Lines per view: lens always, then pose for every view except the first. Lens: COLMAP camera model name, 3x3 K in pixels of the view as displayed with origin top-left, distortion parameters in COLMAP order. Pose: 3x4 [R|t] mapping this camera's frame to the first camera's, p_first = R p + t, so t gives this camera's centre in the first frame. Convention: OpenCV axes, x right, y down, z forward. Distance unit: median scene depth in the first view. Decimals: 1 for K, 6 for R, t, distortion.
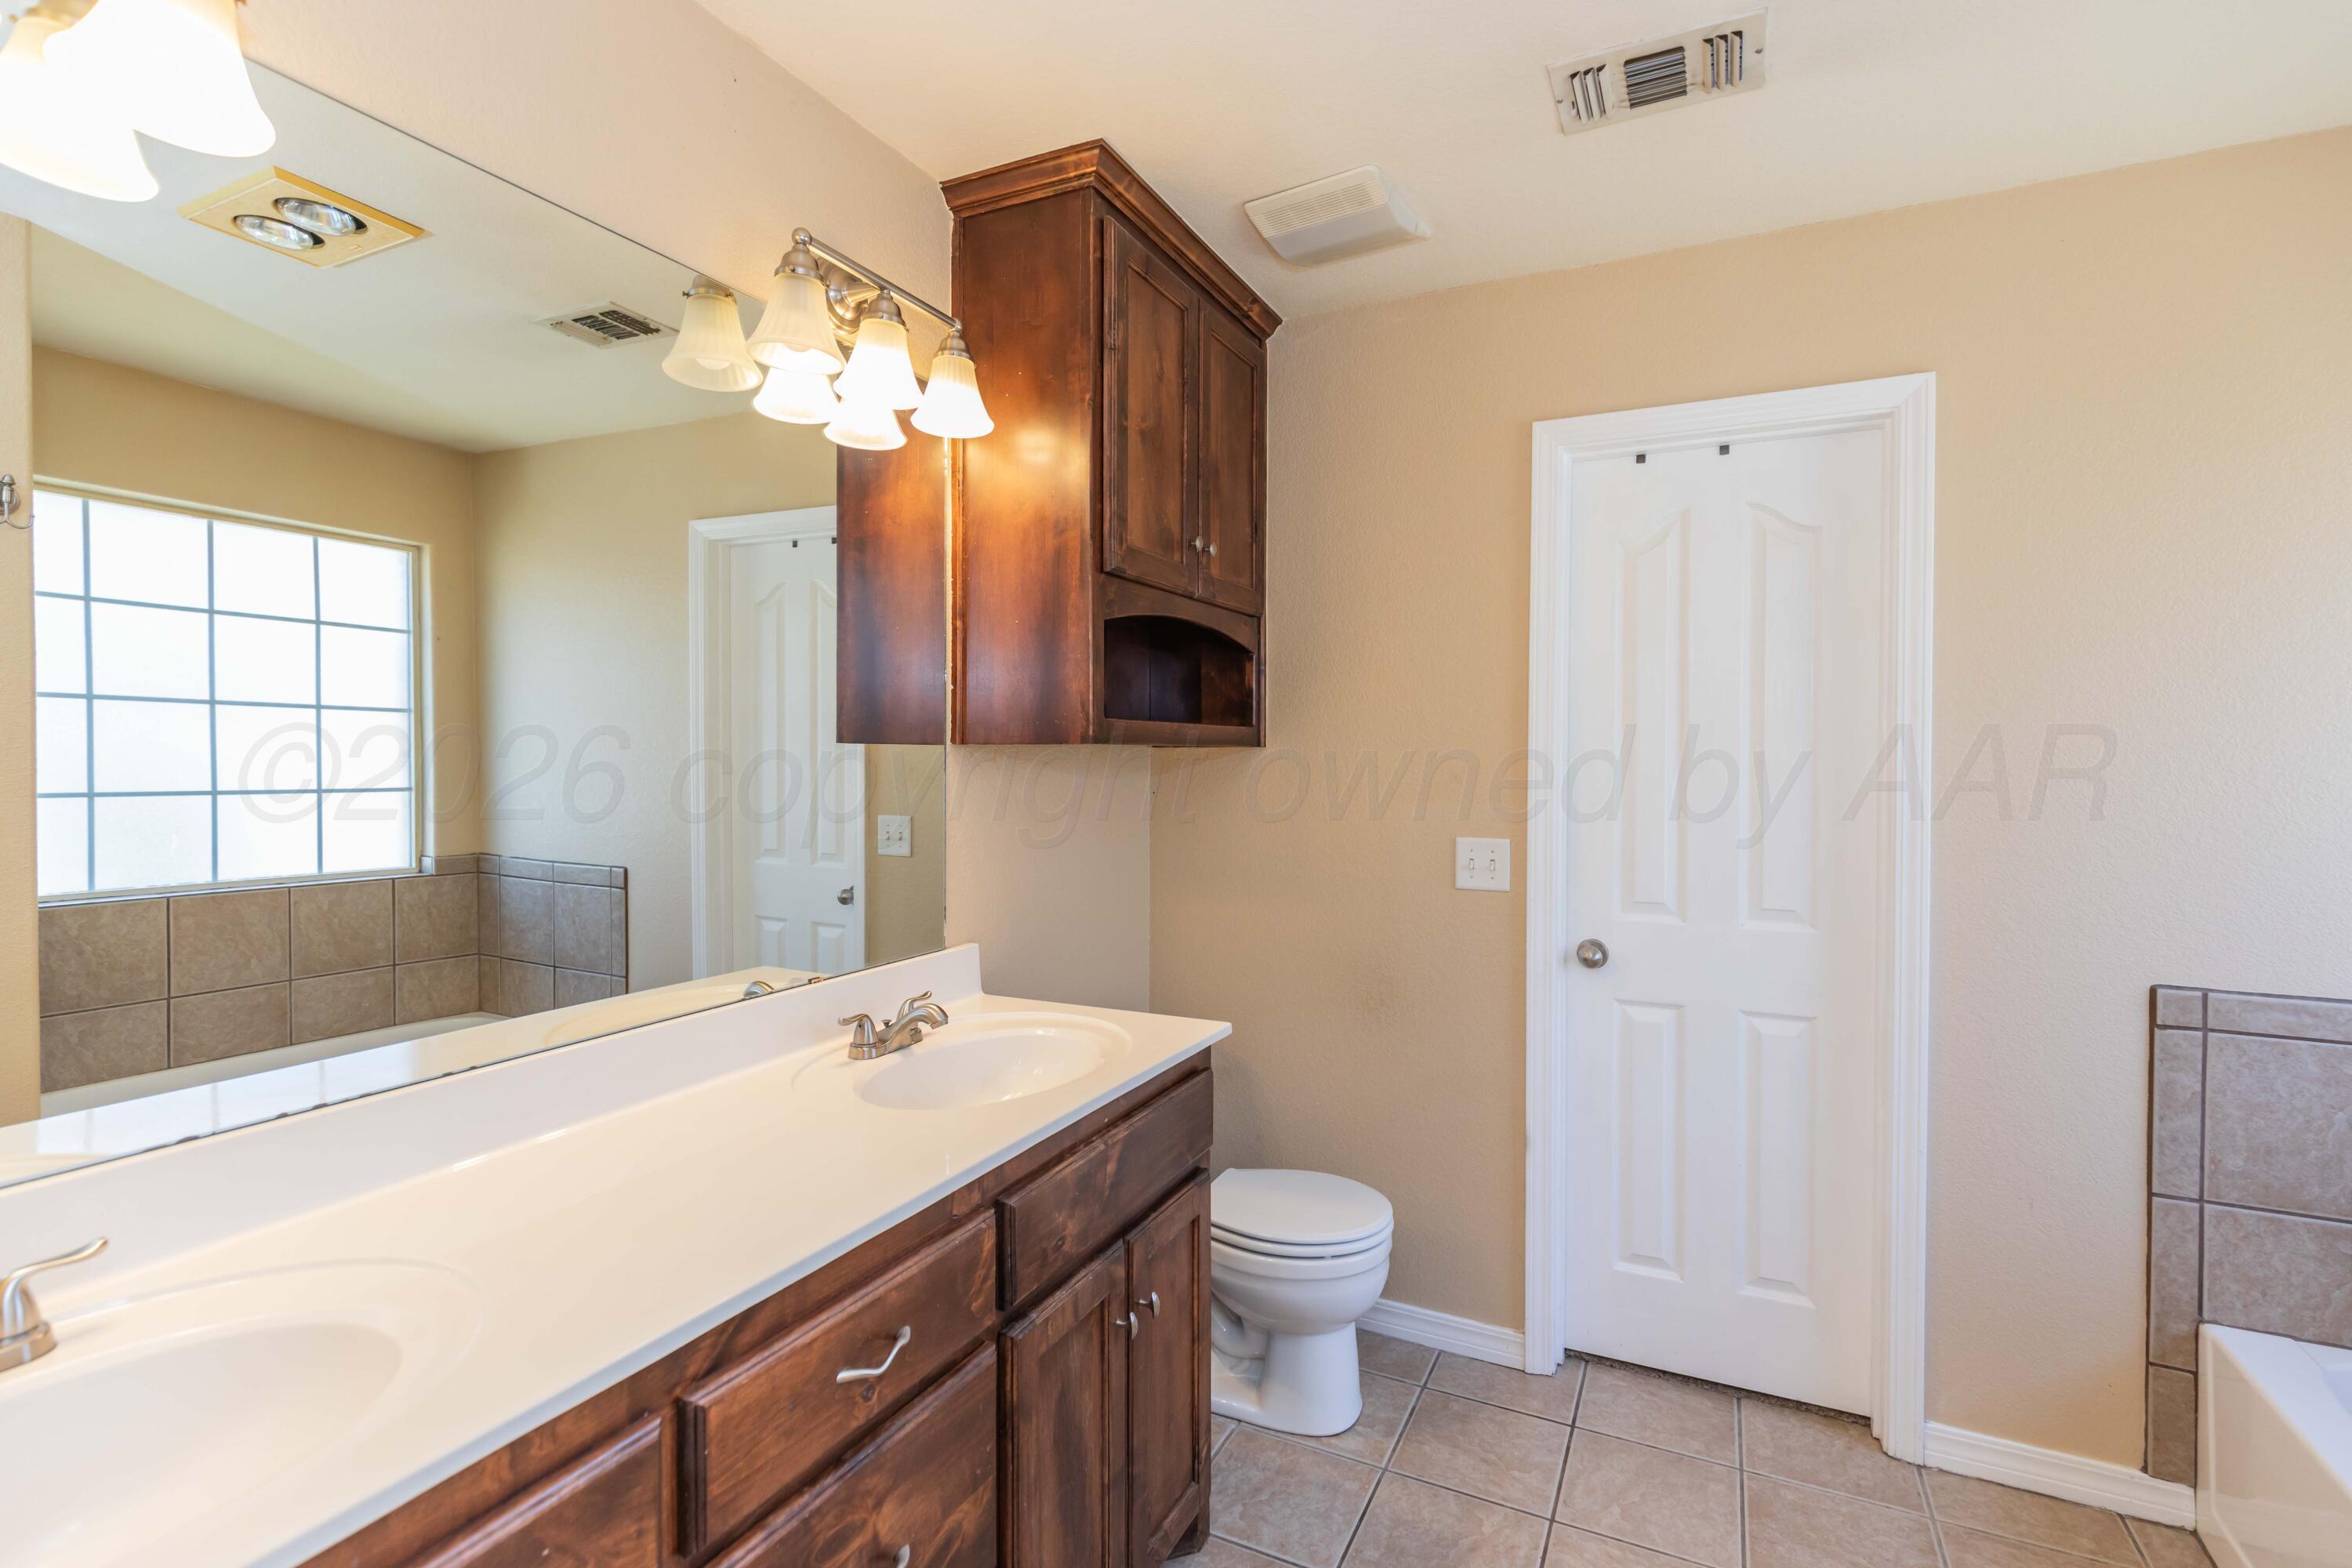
lens RADIAL K [[1089.2, 0, 1186.2], [0, 1089.2, 774.9], [0, 0, 1]] dist [0.003028, -0.001731]
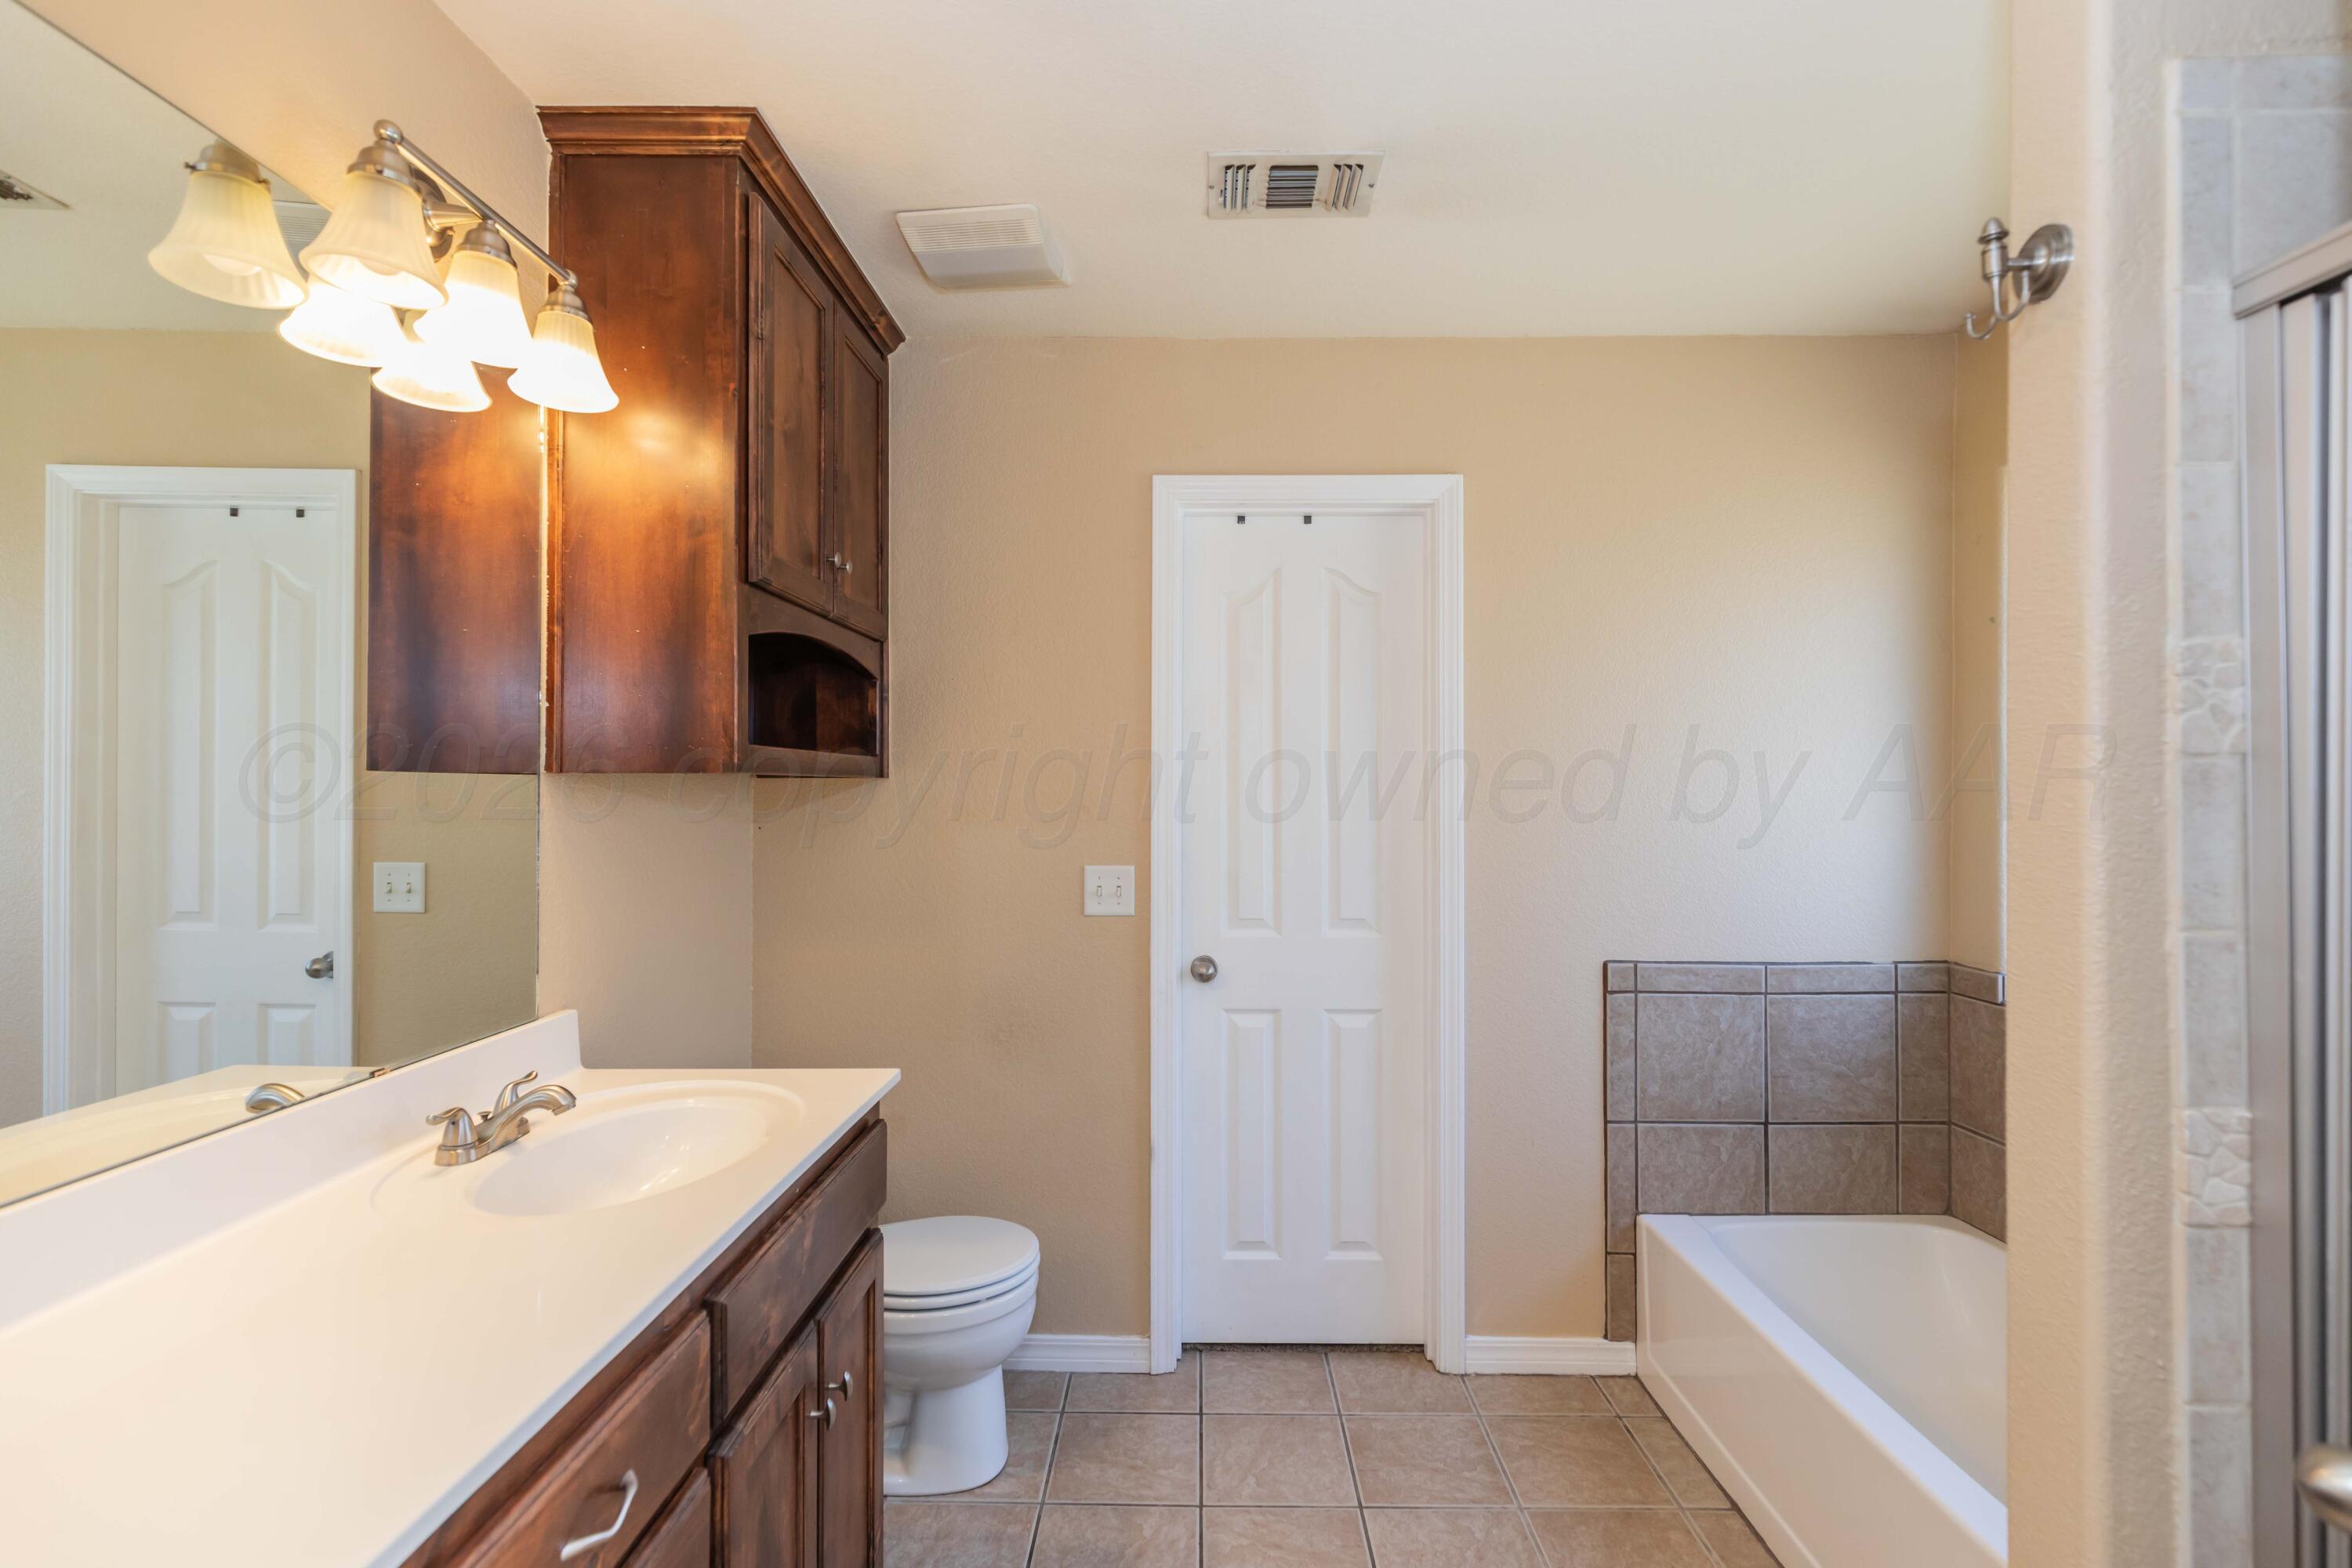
lens RADIAL K [[1089.2, 0, 1193.0], [0, 1089.2, 784.9], [0, 0, 1]] dist [0.003028, -0.001731]
pose [[0.901760, -0.000143, 0.432237, -0.127494], [0.009372, 0.999771, -0.019221, 0.002108], [-0.432135, 0.021383, 0.901555, 0.030861]]
